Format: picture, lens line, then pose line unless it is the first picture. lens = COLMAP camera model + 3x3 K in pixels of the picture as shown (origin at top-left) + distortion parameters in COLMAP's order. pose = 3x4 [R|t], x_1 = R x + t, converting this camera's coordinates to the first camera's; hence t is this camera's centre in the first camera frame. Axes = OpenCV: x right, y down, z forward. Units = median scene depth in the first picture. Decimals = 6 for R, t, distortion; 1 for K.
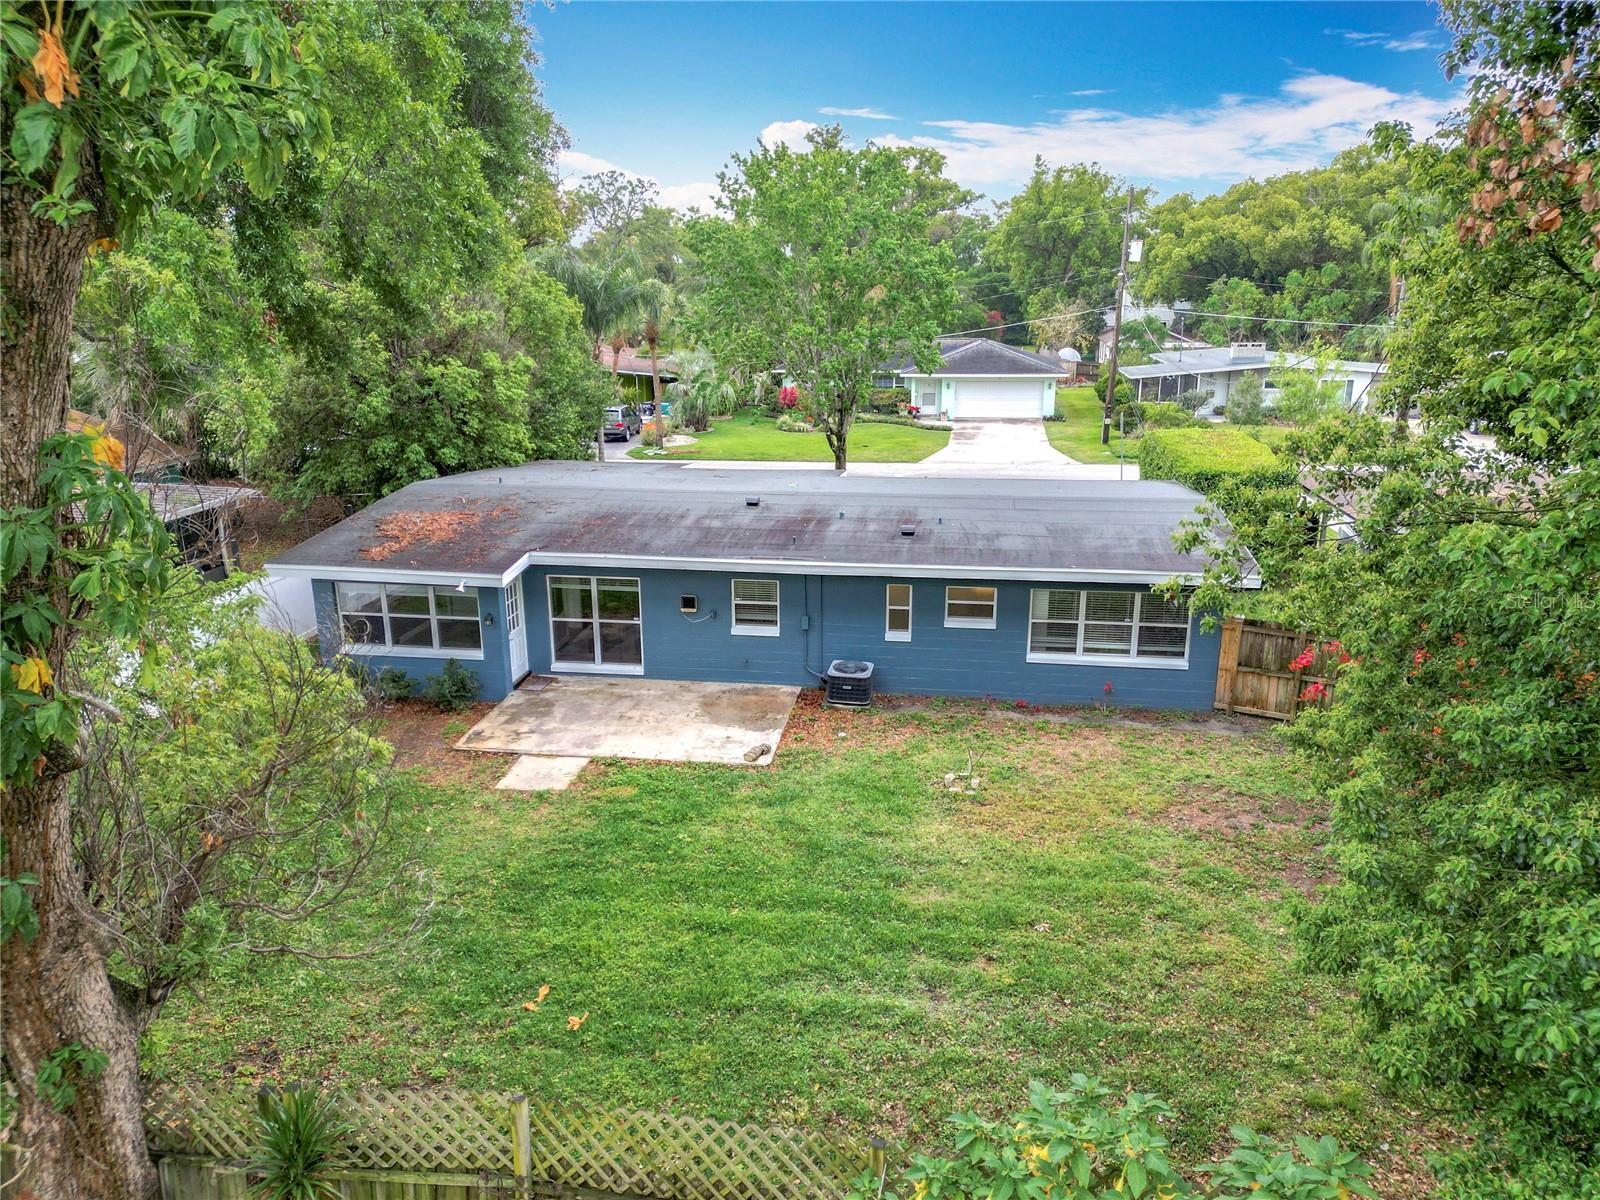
lens RADIAL K [[1130.5, 0, 799.0], [0, 1130.5, 616.5], [0, 0, 1]] dist [0.092107, -0.089734]
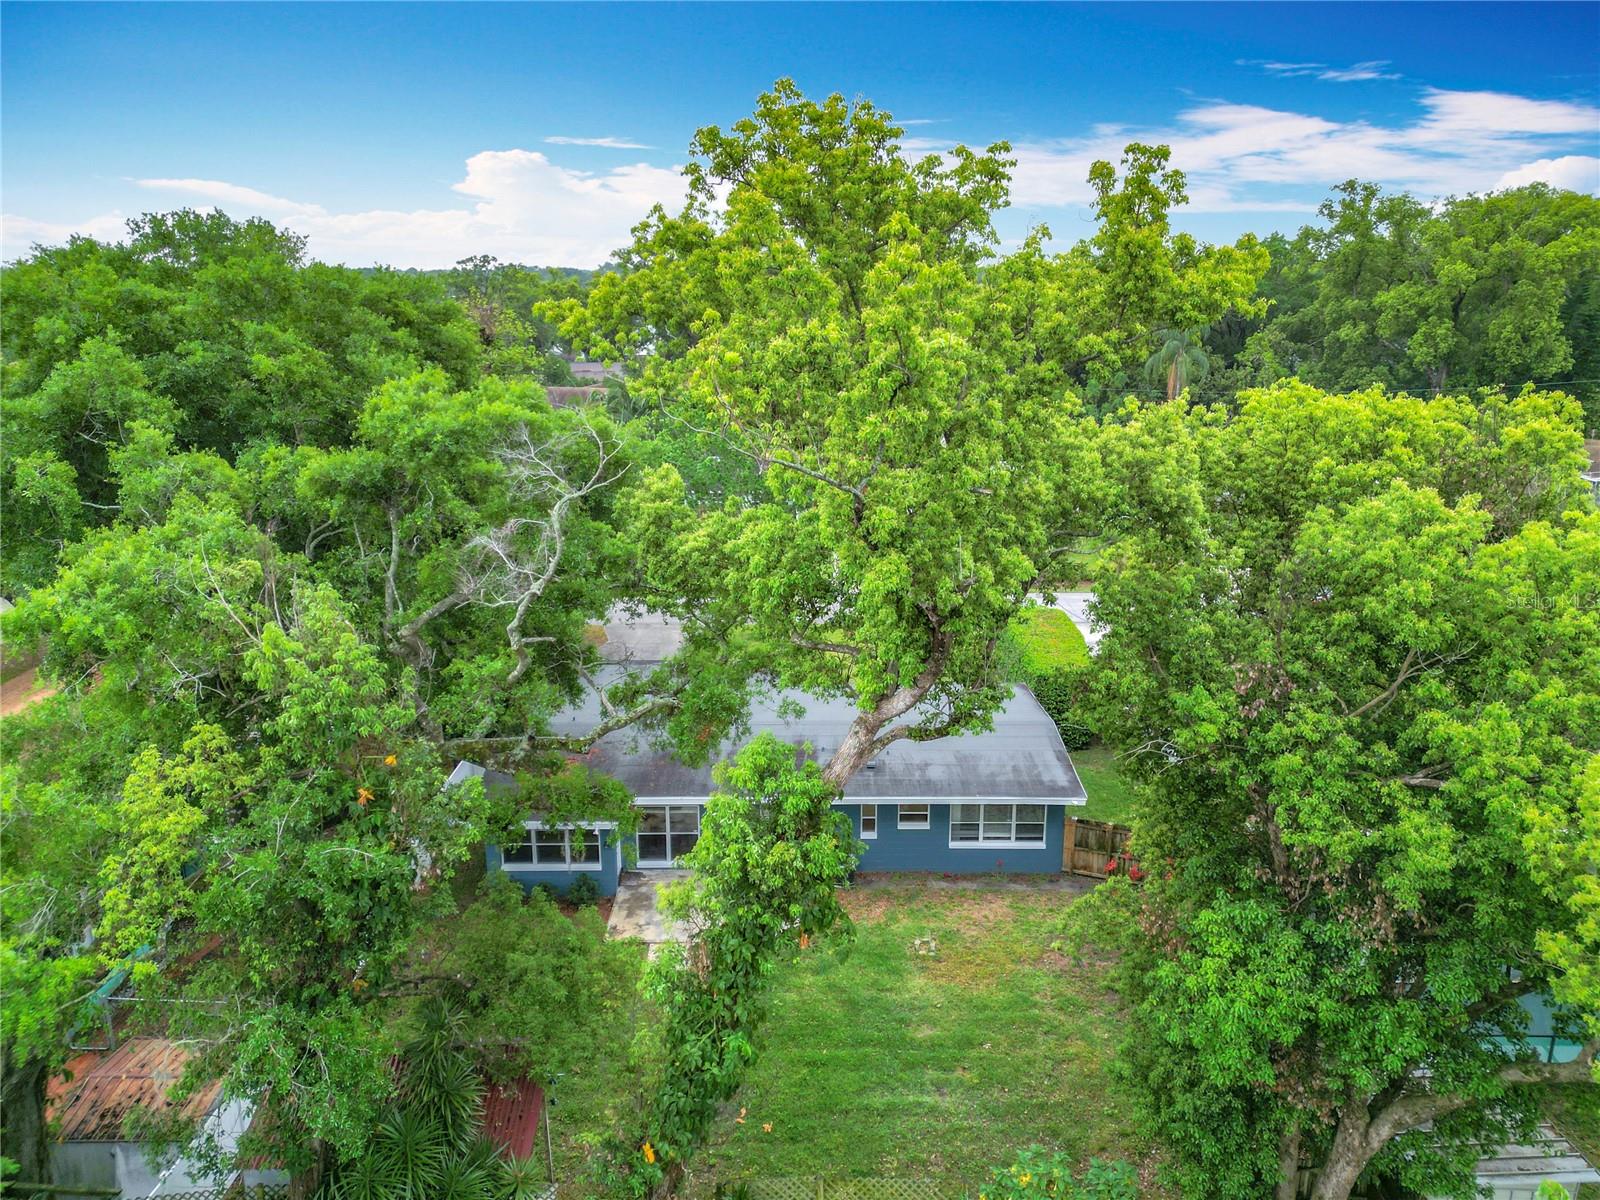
lens RADIAL K [[1129.2, 0, 799.1], [0, 1129.2, 604.9], [0, 0, 1]] dist [0.071912, -0.090901]
pose [[0.988845, -0.038335, 0.143933, -0.243220], [0.038555, 0.999256, 0.001258, -0.338649], [-0.143874, 0.004306, 0.989587, -0.594219]]
